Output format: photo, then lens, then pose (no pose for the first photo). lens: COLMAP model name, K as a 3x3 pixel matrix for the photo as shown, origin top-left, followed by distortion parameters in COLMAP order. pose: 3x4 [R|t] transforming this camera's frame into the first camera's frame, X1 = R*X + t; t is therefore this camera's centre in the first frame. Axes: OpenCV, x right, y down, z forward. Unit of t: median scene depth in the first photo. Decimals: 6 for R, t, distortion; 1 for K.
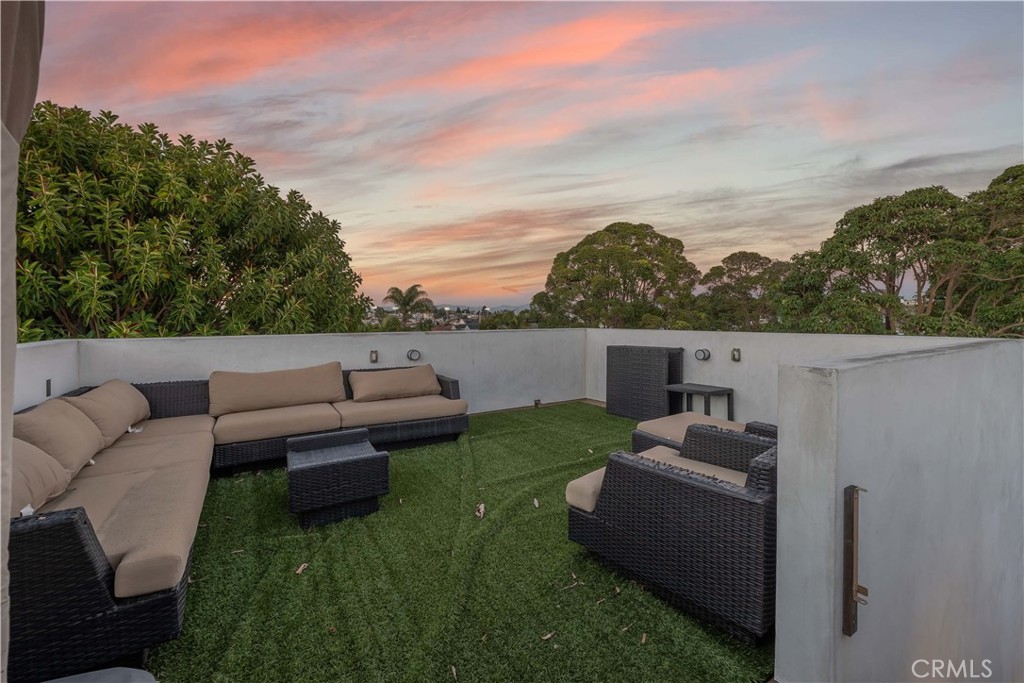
lens RADIAL K [[428.4, 0, 519.2], [0, 428.4, 331.5], [0, 0, 1]] dist [0.000392, 0.000199]
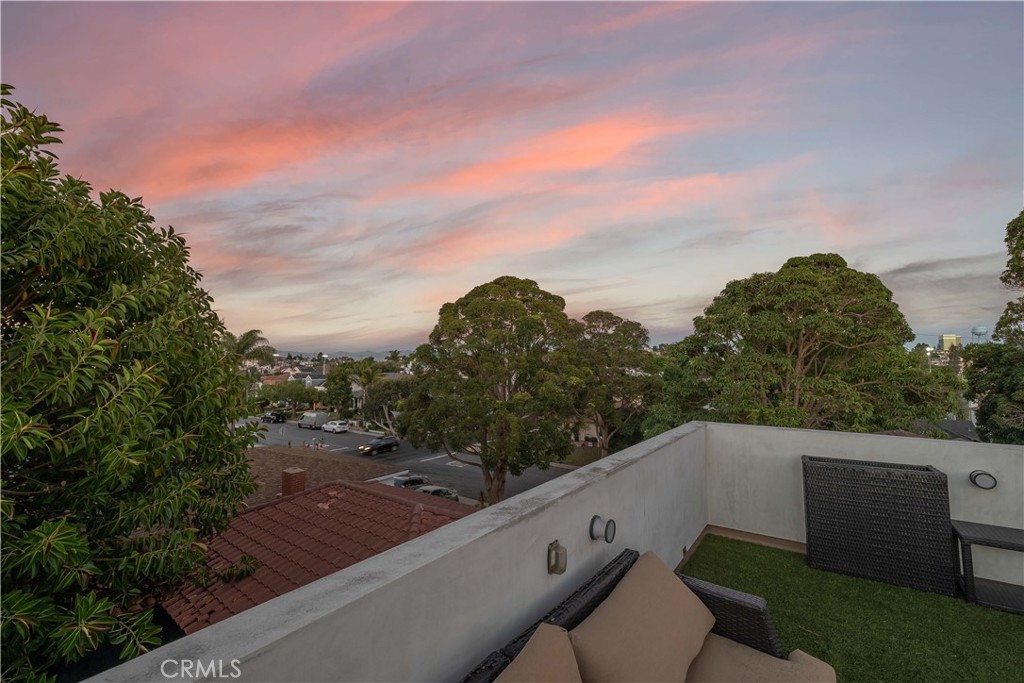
lens RADIAL K [[416.9, 0, 510.7], [0, 416.9, 353.3], [0, 0, 1]] dist [-0.000448, -0.000036]
pose [[0.940608, 0.014096, 0.339203, -0.435777], [0.006768, 0.998160, -0.060249, -0.095480], [-0.339428, 0.058967, 0.938782, 0.530068]]
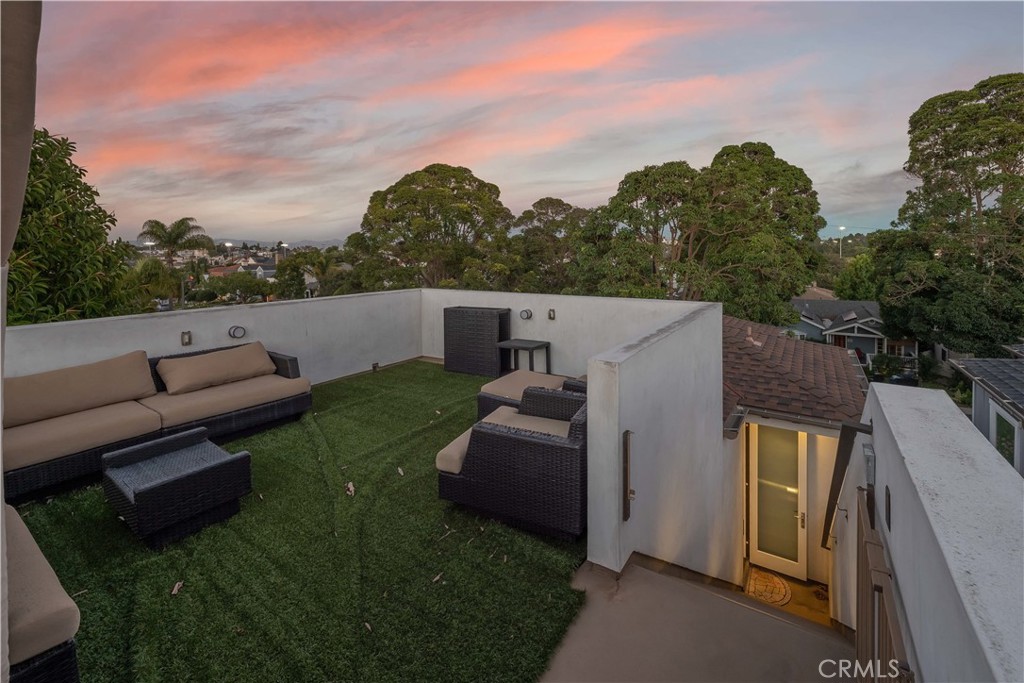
lens RADIAL K [[442.1, 0, 520.4], [0, 442.1, 281.9], [0, 0, 1]] dist [-0.000163, 0.000337]
pose [[0.915118, -0.028116, 0.402205, -0.061882], [0.016454, 0.999339, 0.032422, -0.064069], [-0.402850, -0.023052, 0.914975, -0.087799]]
